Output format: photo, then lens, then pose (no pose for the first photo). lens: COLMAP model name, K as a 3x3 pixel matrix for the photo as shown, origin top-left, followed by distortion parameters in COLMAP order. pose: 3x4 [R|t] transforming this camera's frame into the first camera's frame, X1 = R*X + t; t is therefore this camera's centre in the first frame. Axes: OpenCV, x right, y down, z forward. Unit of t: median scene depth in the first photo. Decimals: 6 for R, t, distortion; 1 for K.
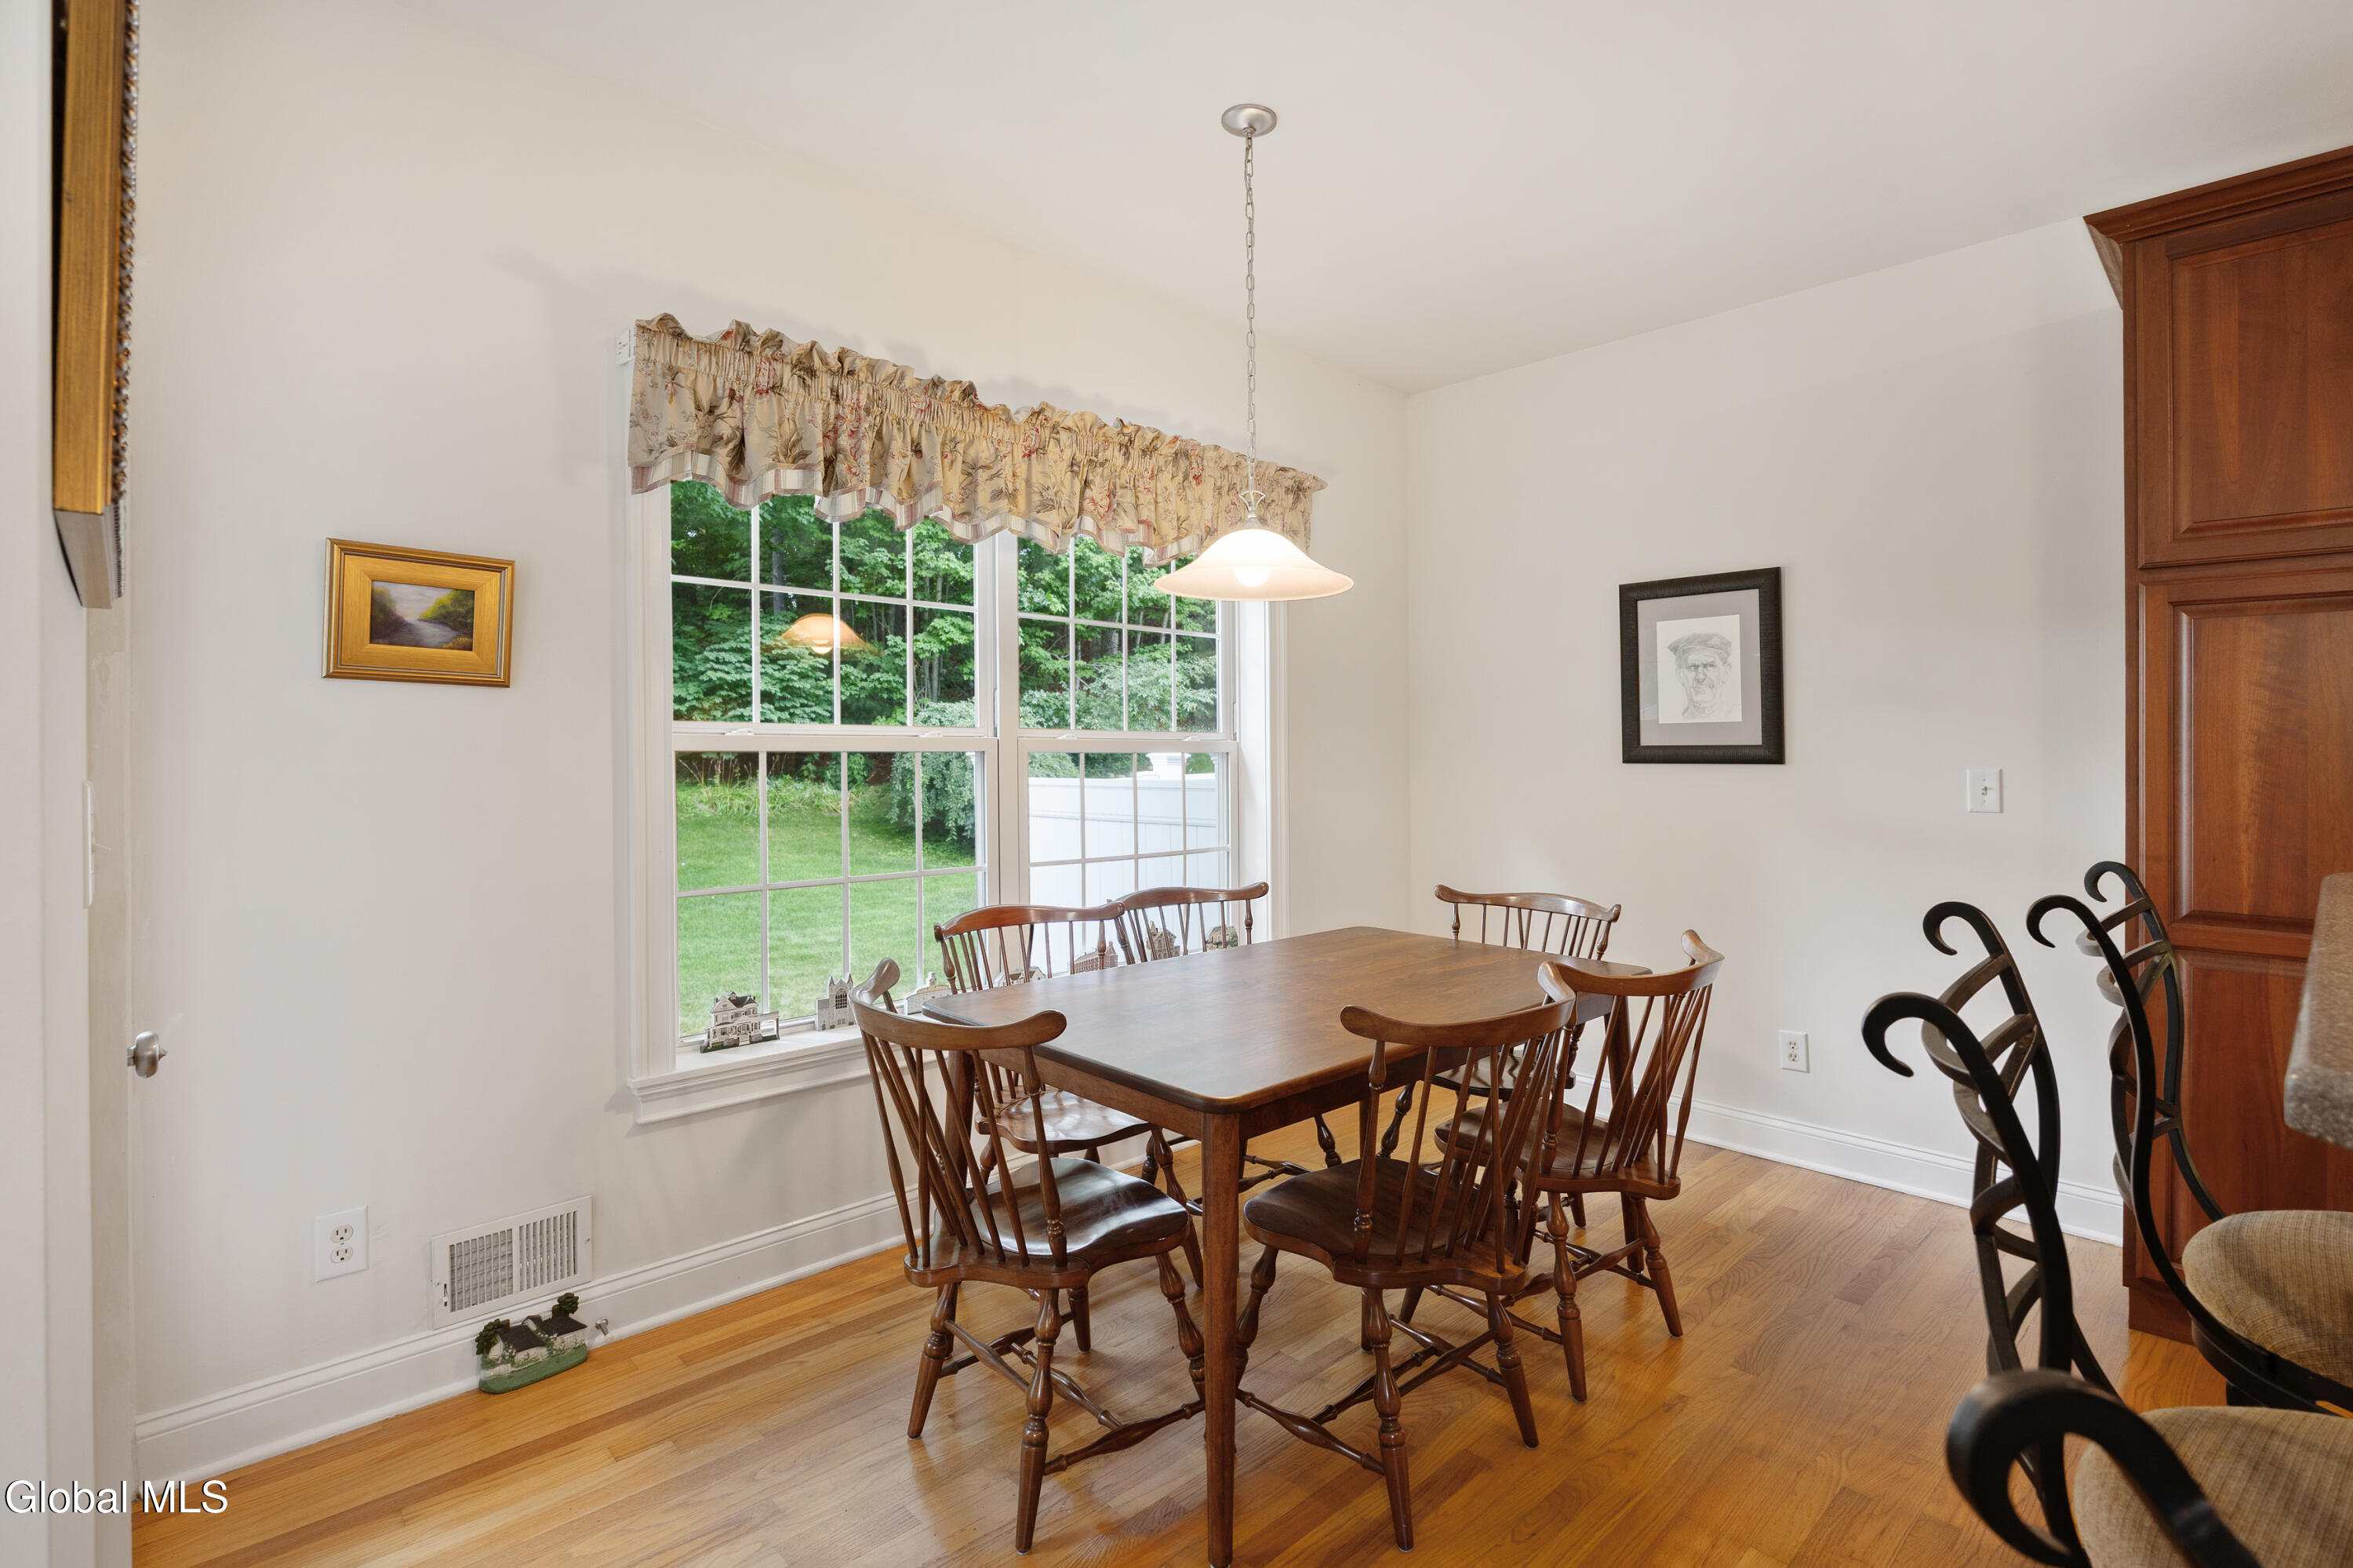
lens RADIAL K [[1100.0, 0, 1158.5], [0, 1100.0, 739.3], [0, 0, 1]] dist [-0.021906, 0.002853]
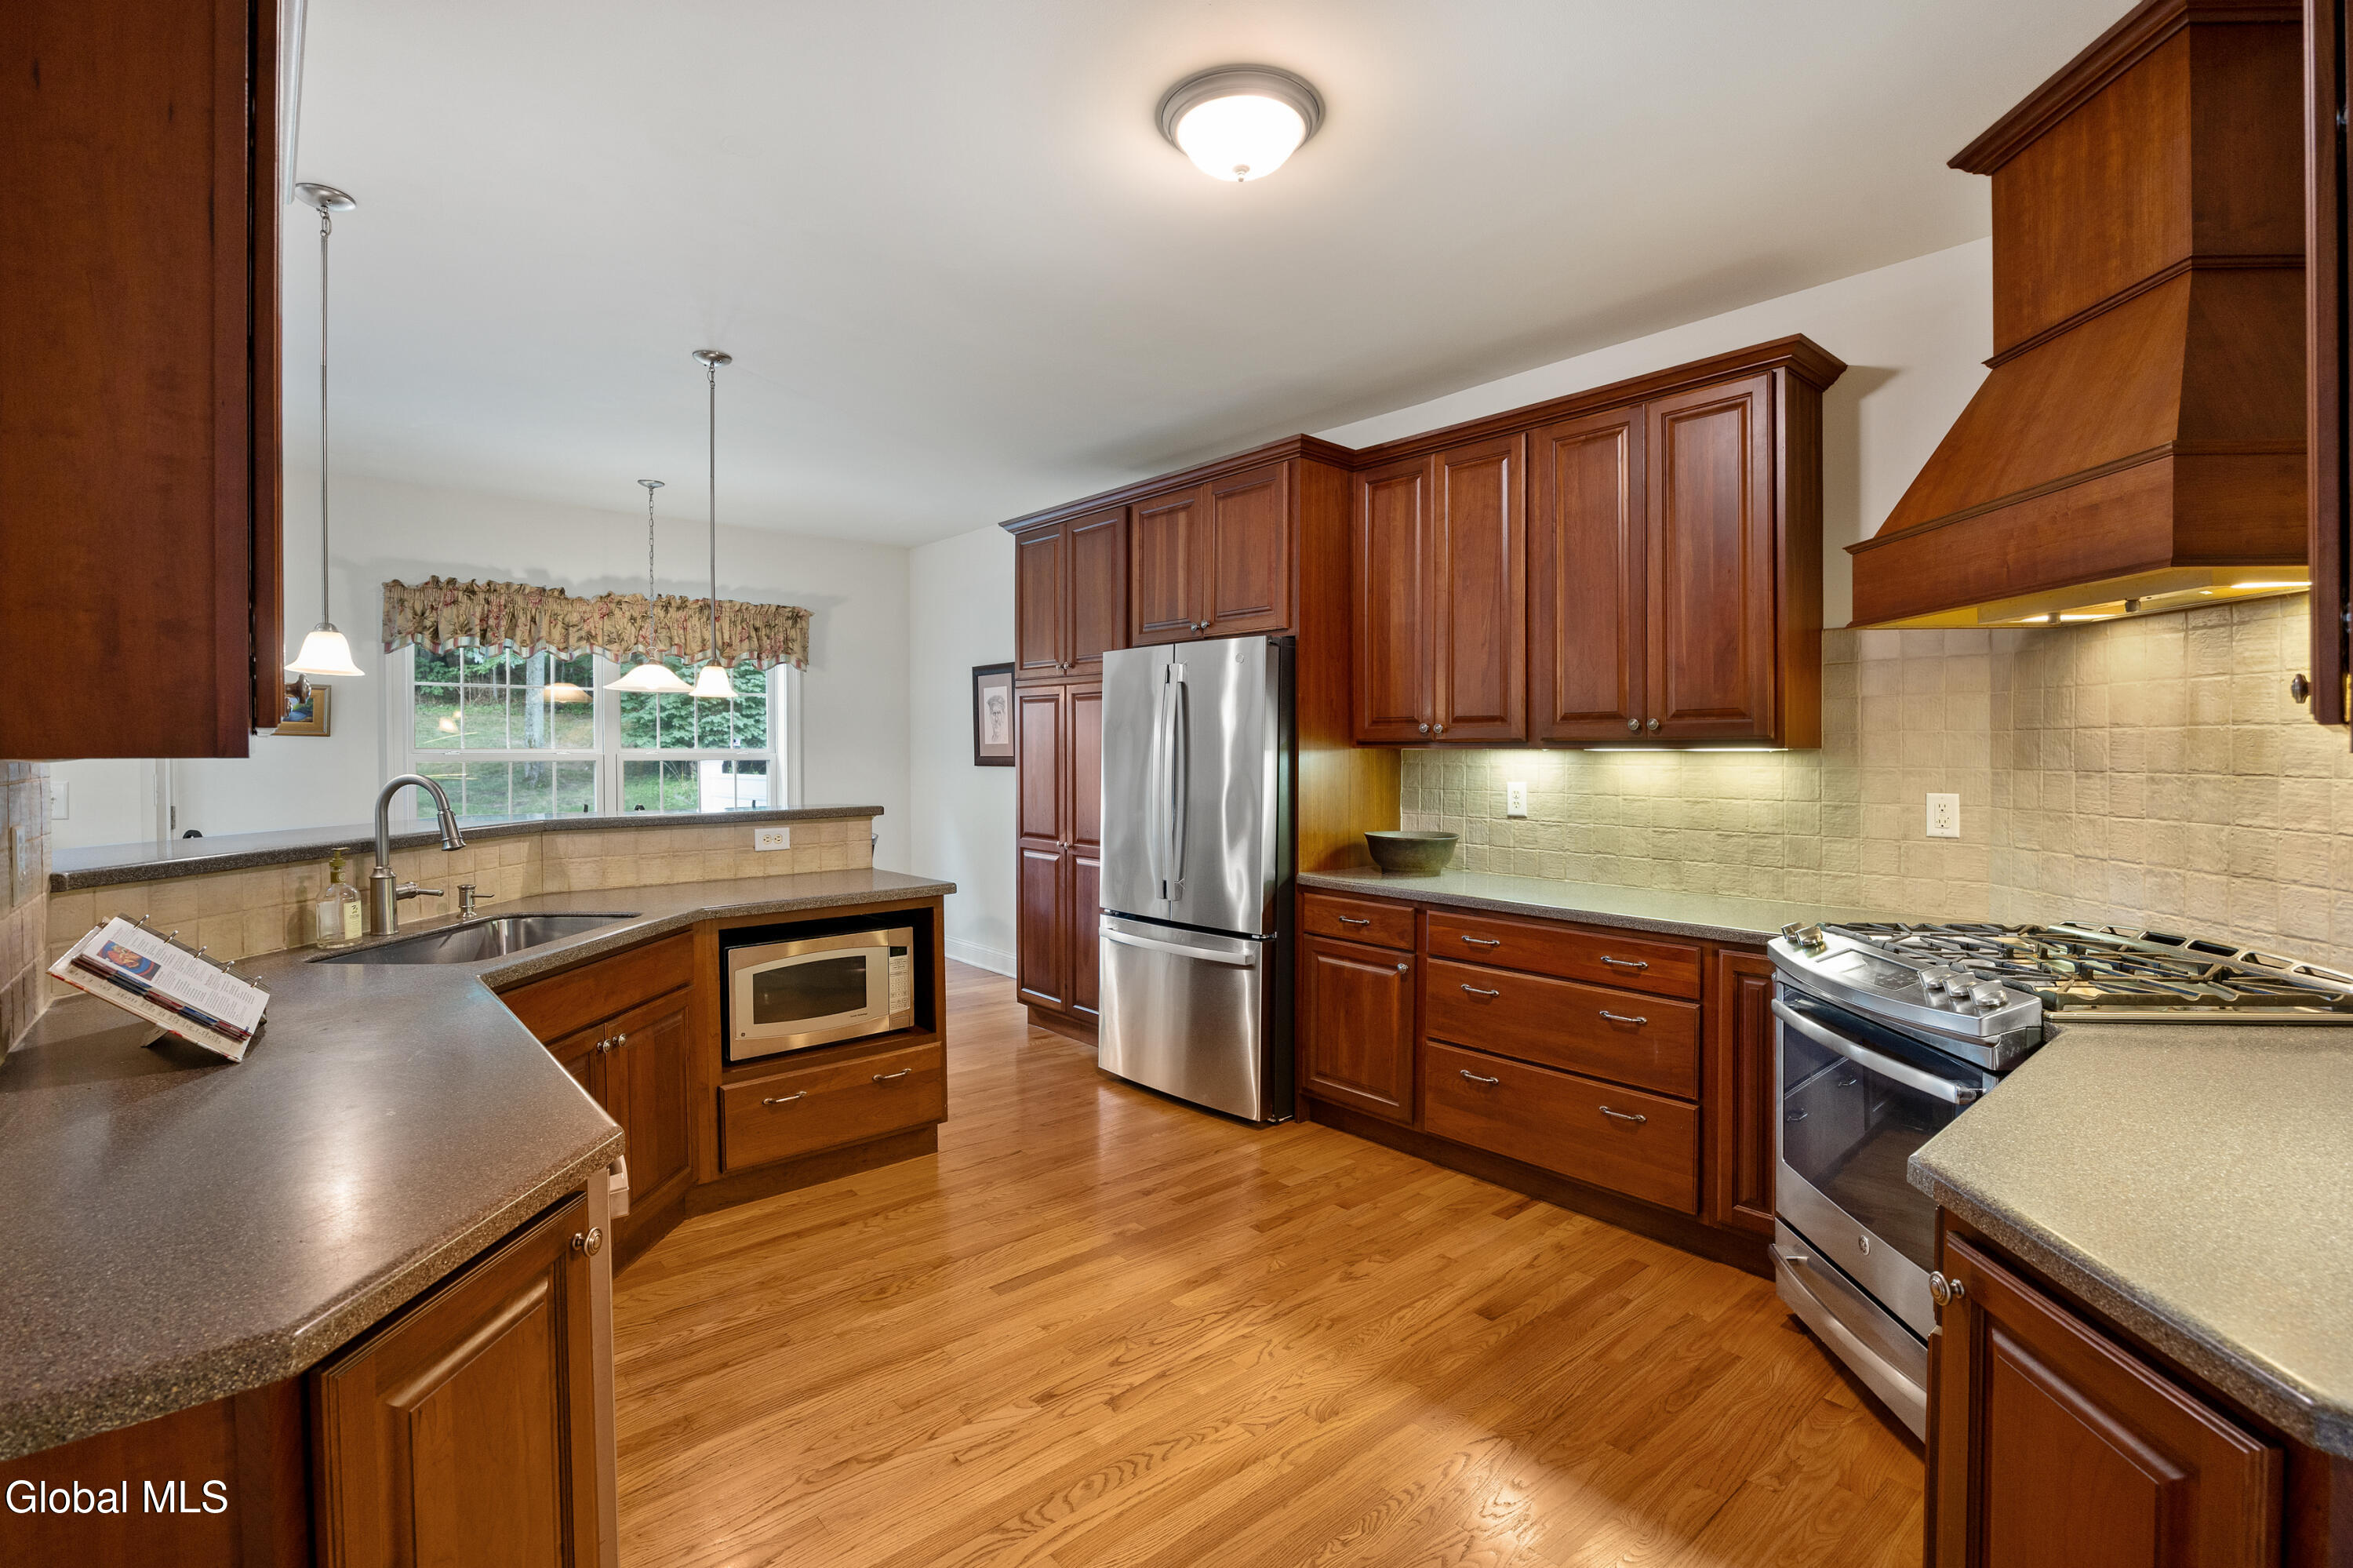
lens RADIAL K [[1100.0, 0, 1165.1], [0, 1100.0, 753.7], [0, 0, 1]] dist [-0.021906, 0.002853]
pose [[0.998775, -0.000698, -0.049477, 1.143409], [0.001497, 0.999869, 0.016111, -0.037326], [0.049459, -0.016165, 0.998645, -1.102273]]
